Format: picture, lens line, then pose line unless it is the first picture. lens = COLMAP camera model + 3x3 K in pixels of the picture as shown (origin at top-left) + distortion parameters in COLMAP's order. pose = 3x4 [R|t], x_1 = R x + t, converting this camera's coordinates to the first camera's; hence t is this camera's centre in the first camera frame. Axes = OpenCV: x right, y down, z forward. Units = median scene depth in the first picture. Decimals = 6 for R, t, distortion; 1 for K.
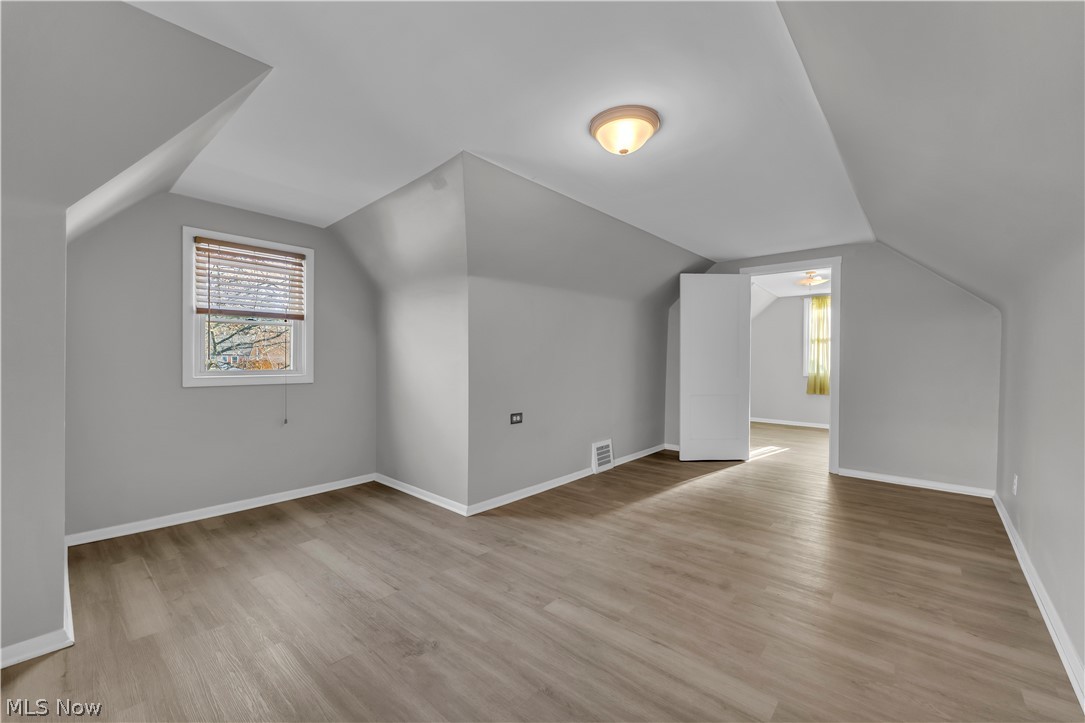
lens RADIAL K [[438.7, 0, 494.6], [0, 438.7, 362.6], [0, 0, 1]] dist [-0.002337, -0.000208]
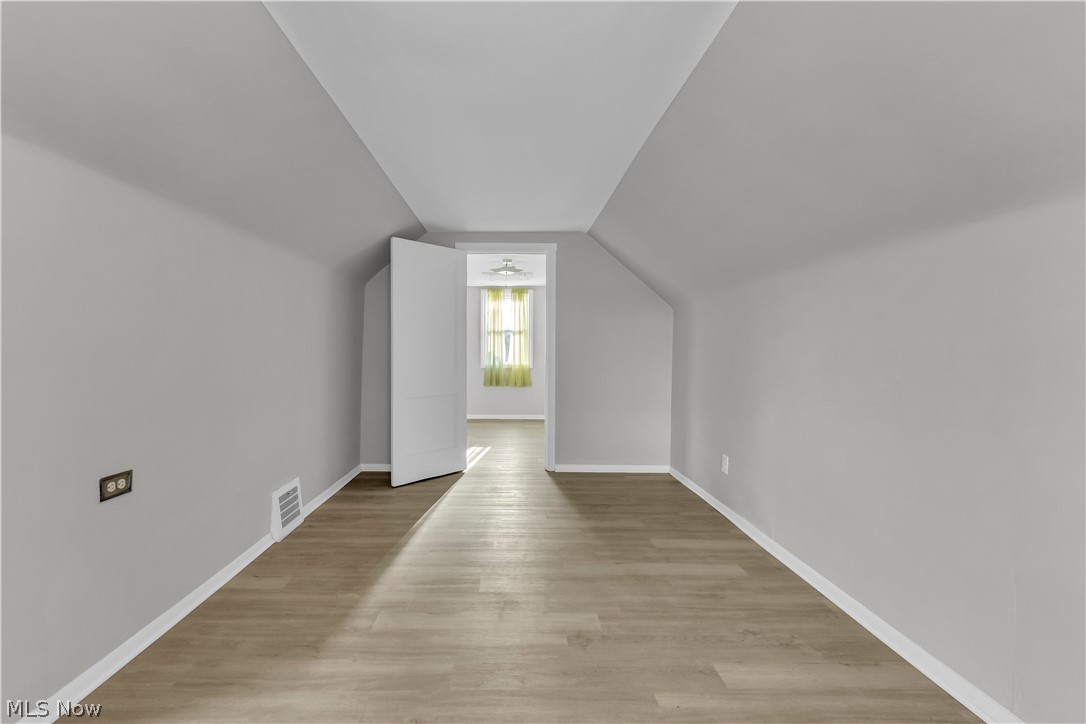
lens RADIAL K [[490.8, 0, 544.0], [0, 490.8, 352.7], [0, 0, 1]] dist [0.019111, -0.018160]
pose [[0.682078, -0.002438, 0.731275, -0.015547], [0.005813, 0.999981, -0.002087, -0.001921], [-0.731256, 0.005674, 0.682079, 0.297564]]
